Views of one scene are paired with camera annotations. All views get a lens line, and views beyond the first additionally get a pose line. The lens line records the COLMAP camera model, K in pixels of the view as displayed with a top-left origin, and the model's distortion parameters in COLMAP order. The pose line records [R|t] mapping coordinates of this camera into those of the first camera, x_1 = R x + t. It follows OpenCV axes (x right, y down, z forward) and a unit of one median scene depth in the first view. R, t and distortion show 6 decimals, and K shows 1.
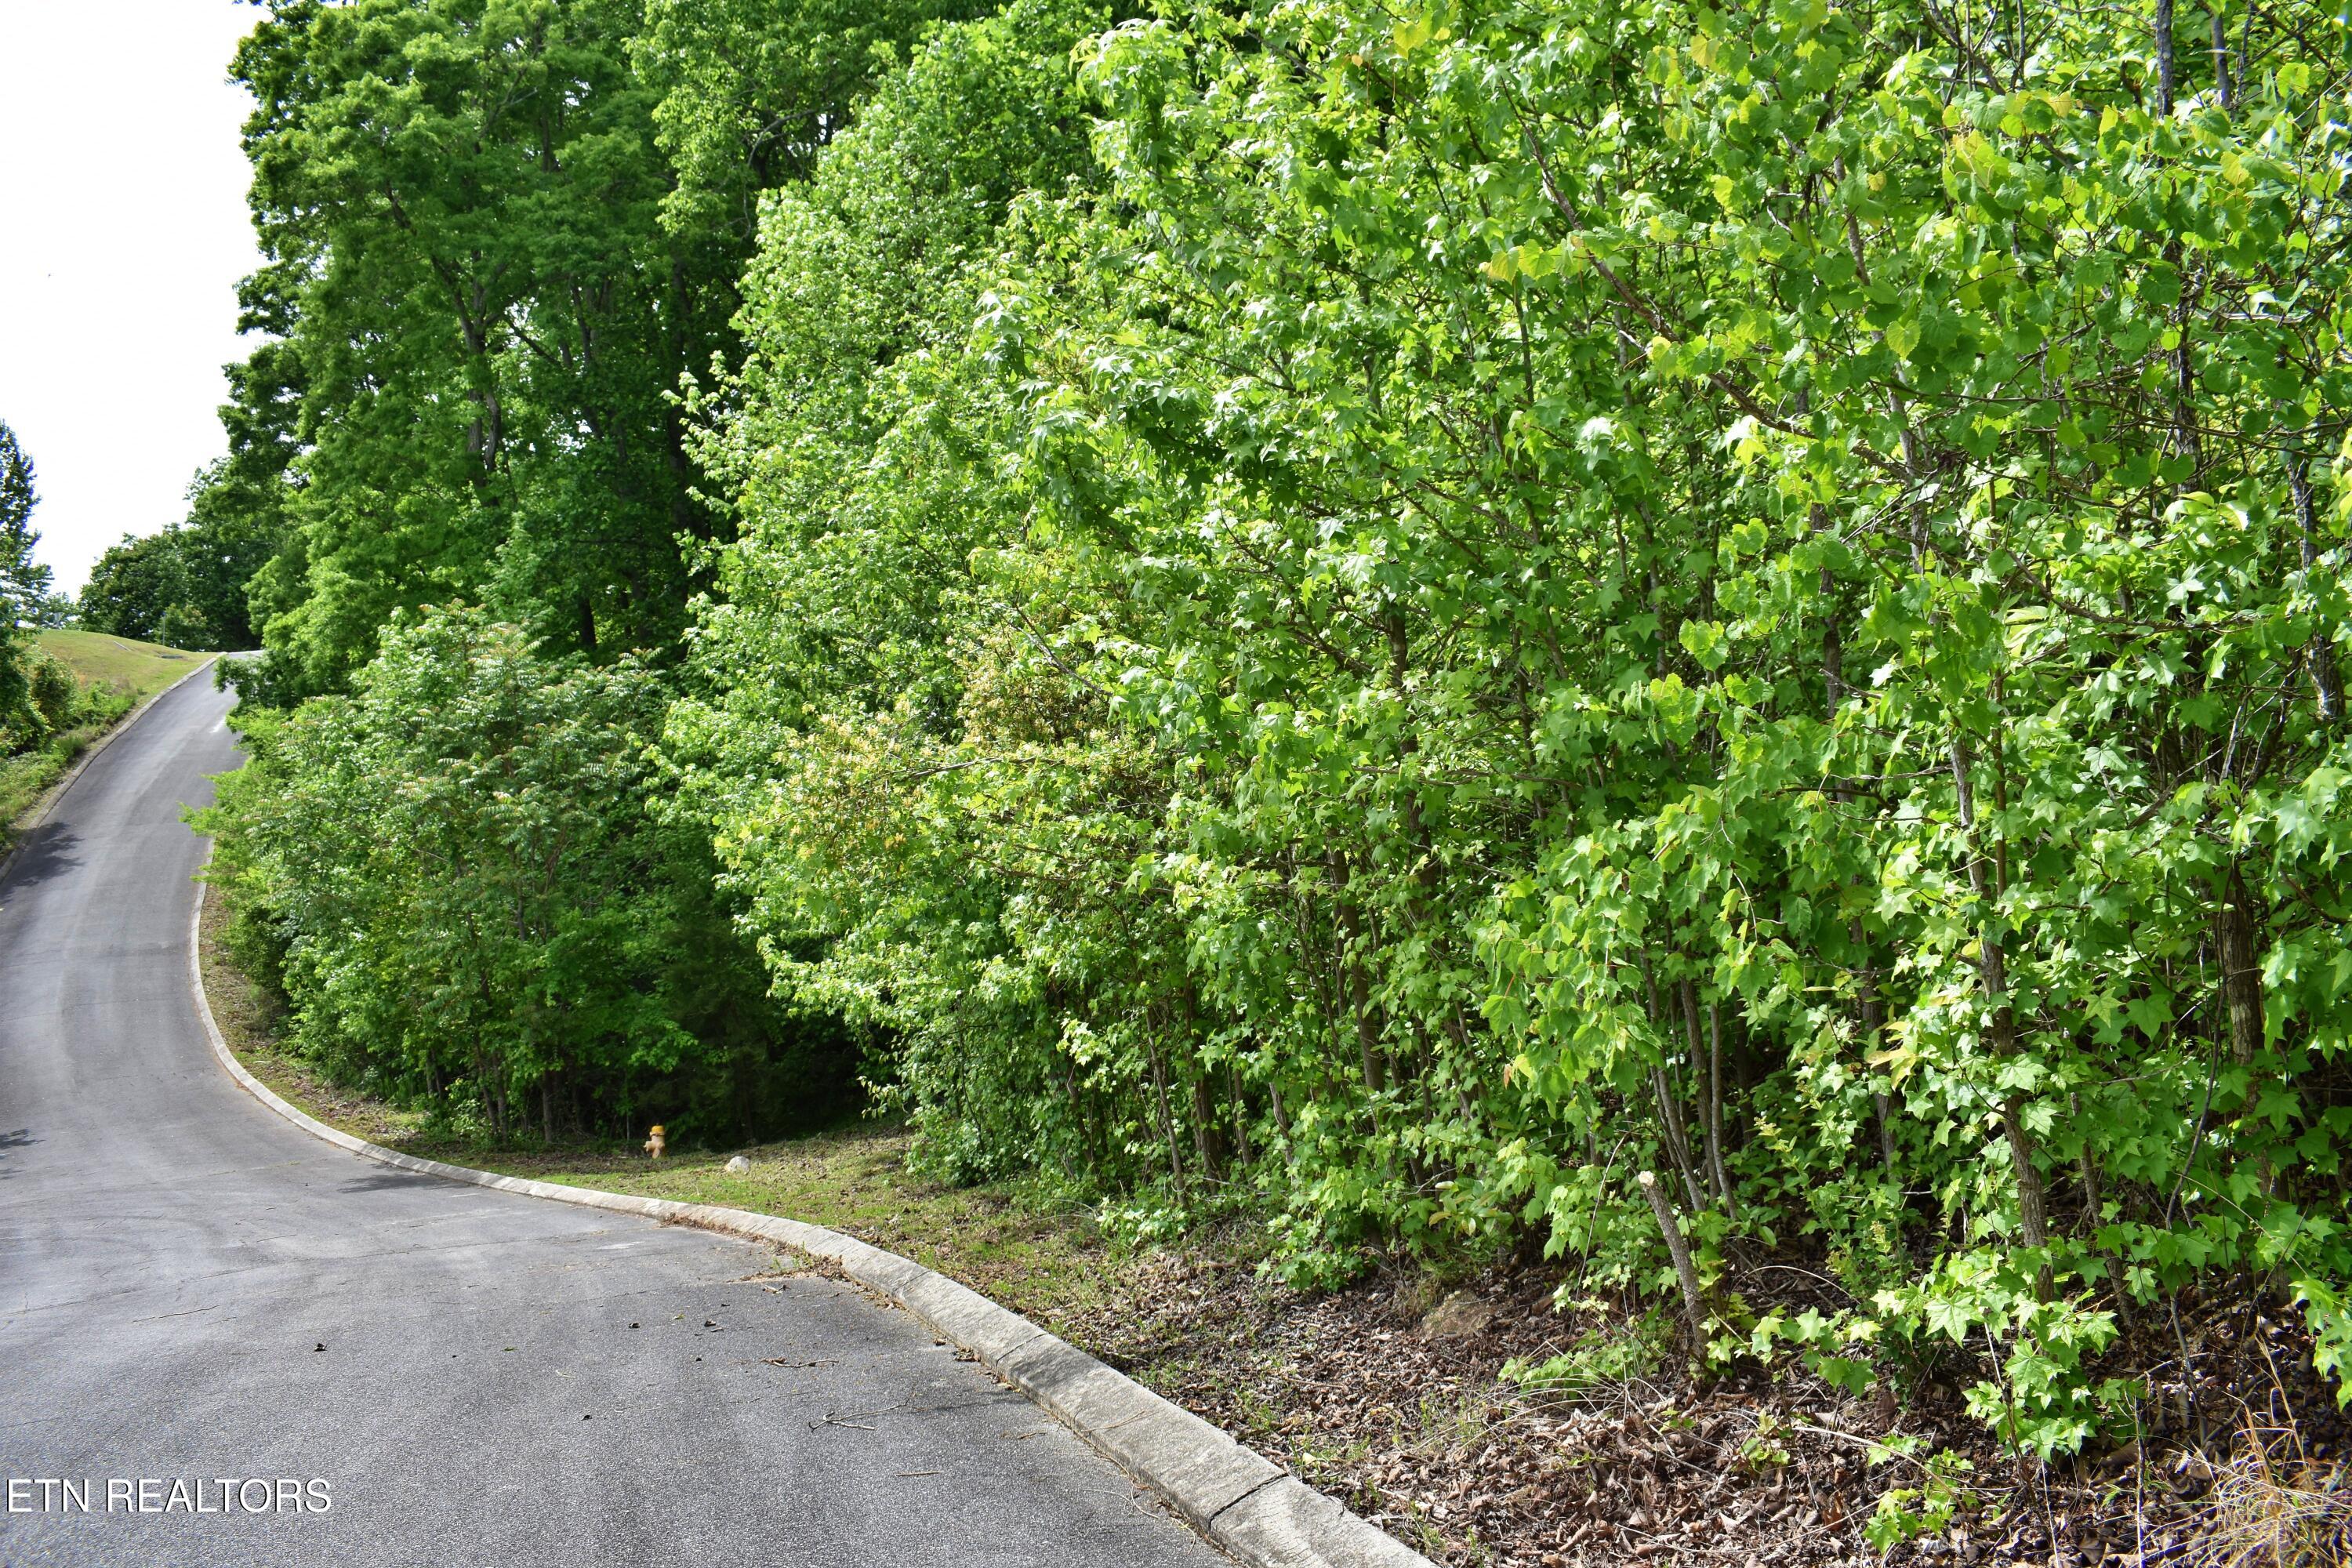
lens RADIAL K [[1832.8, 0, 1182.9], [0, 1832.8, 787.3], [0, 0, 1]] dist [-0.093998, -0.001419]
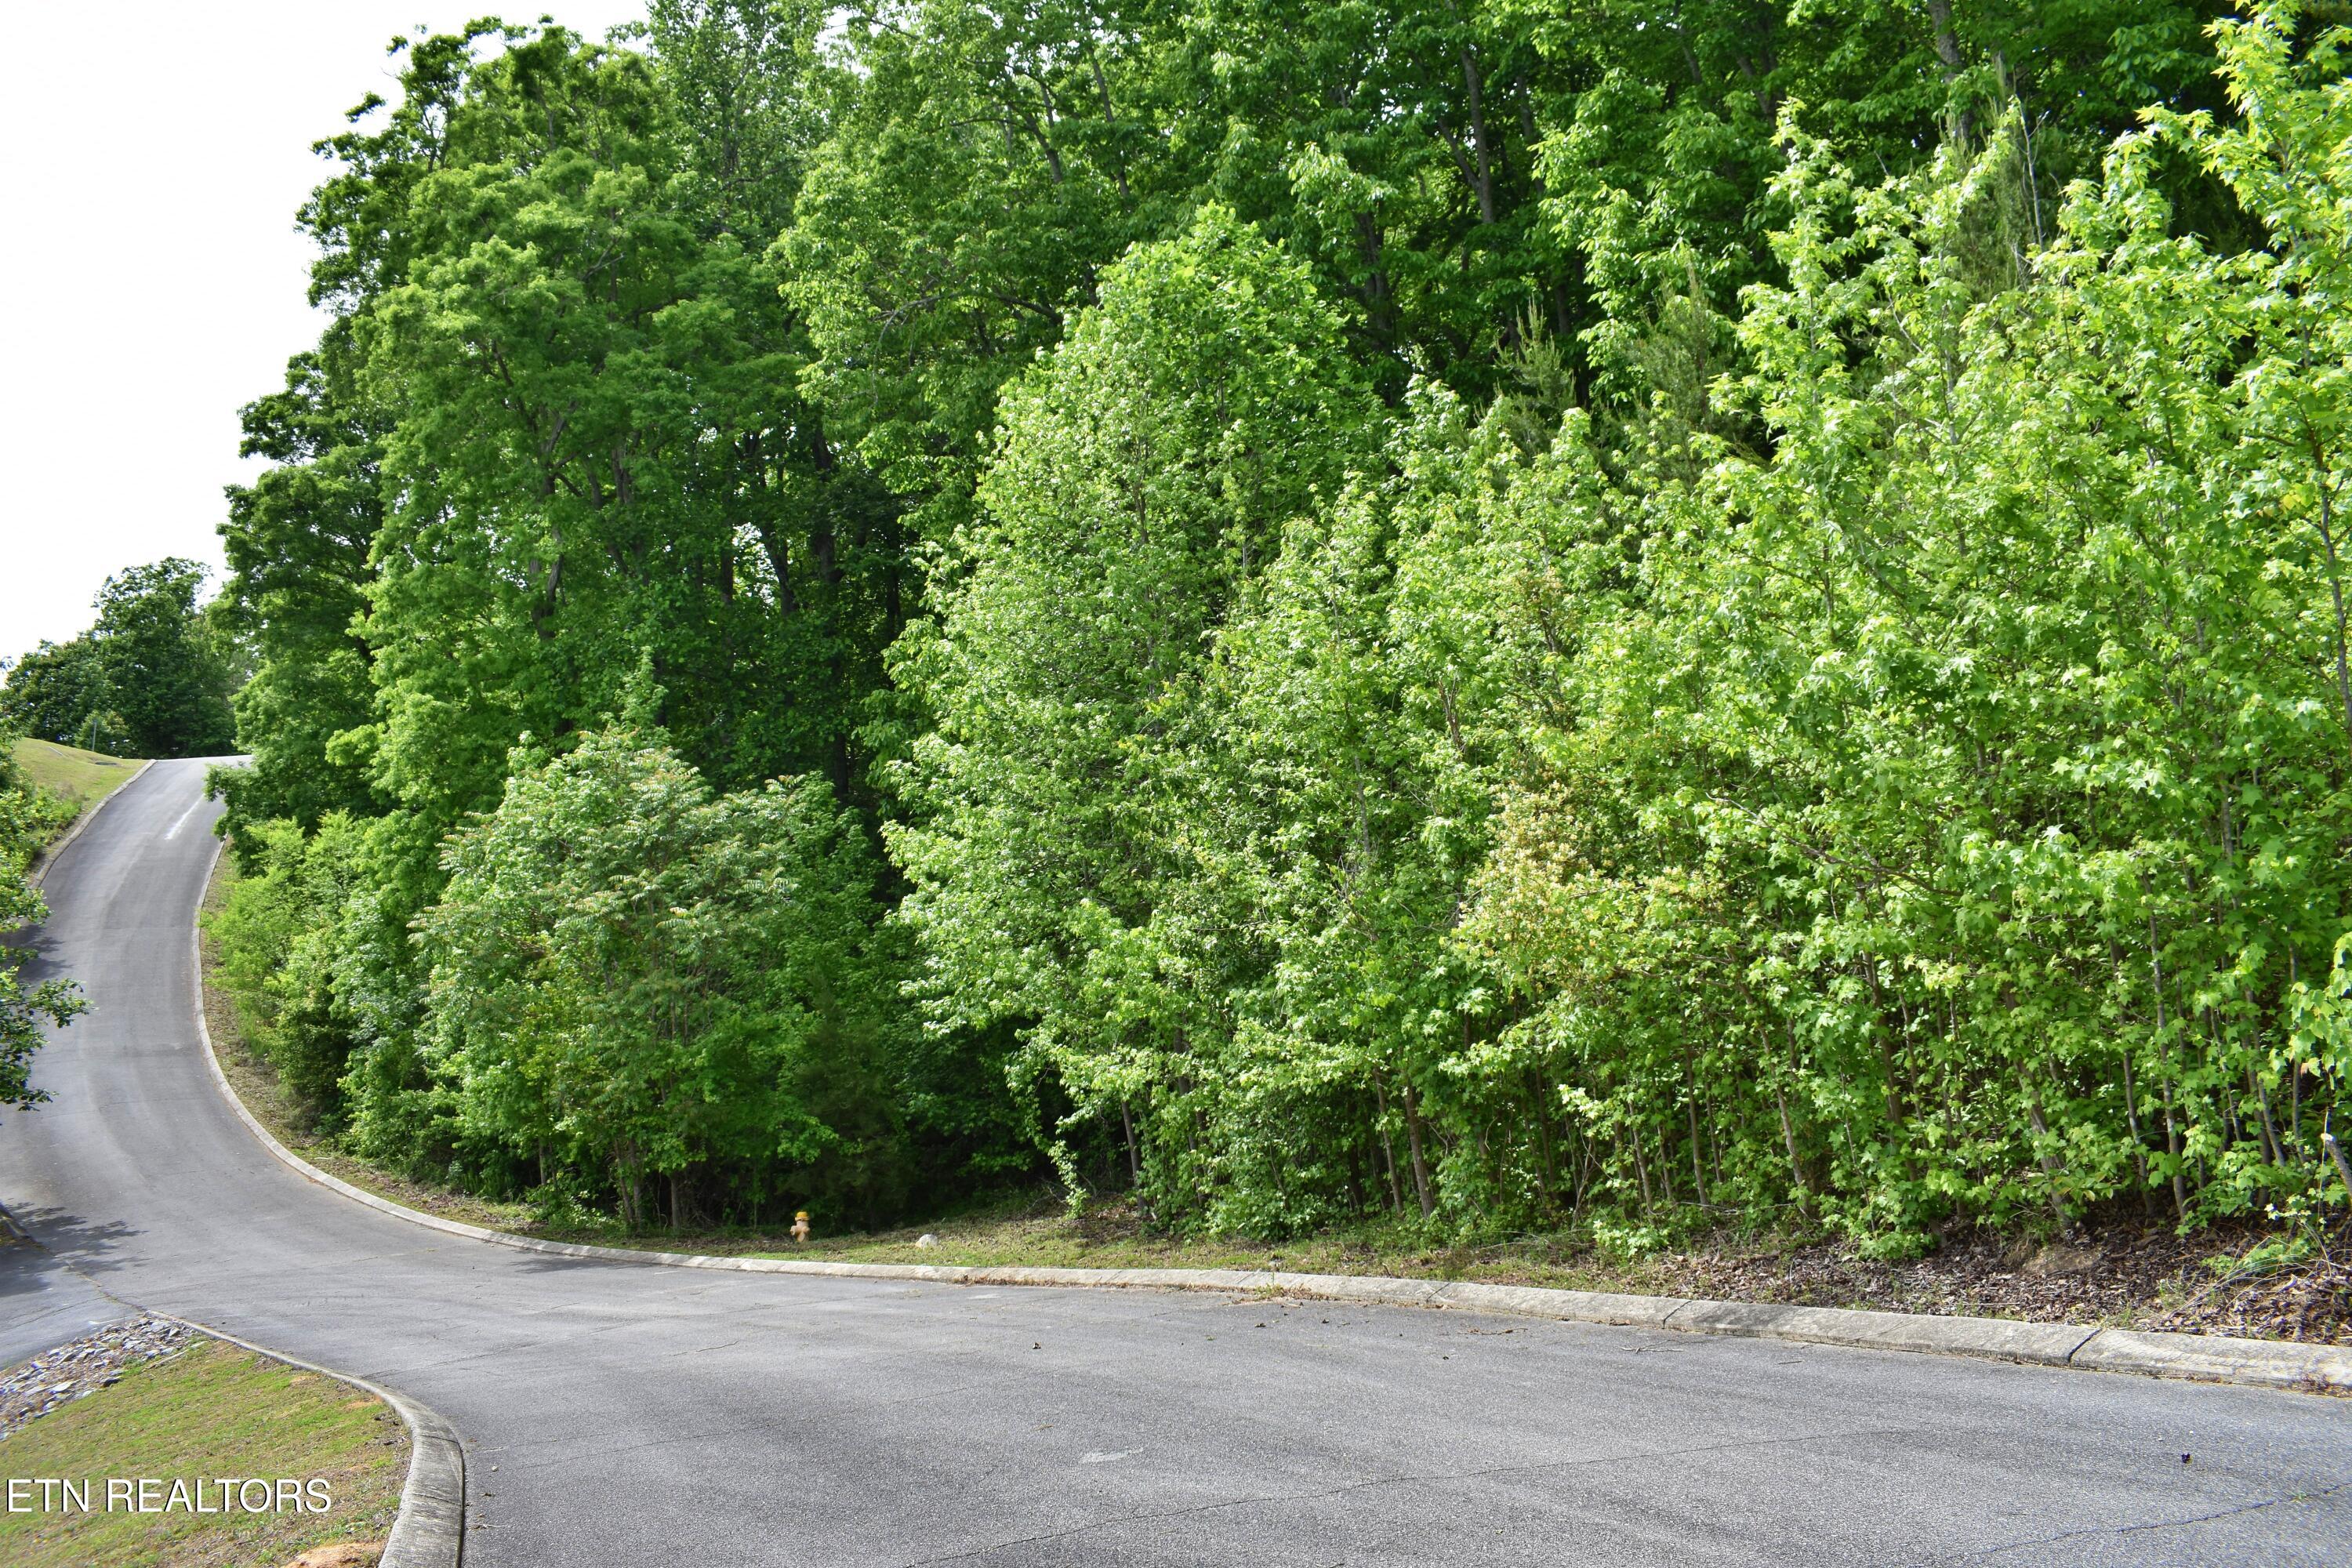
lens RADIAL K [[1792.3, 0, 1175.4], [0, 1792.3, 814.7], [0, 0, 1]] dist [-0.126037, 0.001193]
pose [[0.994407, 0.013683, 0.104726, -0.148998], [-0.008473, 0.998712, -0.050030, -0.000878], [-0.105276, 0.048863, 0.993242, -0.079816]]
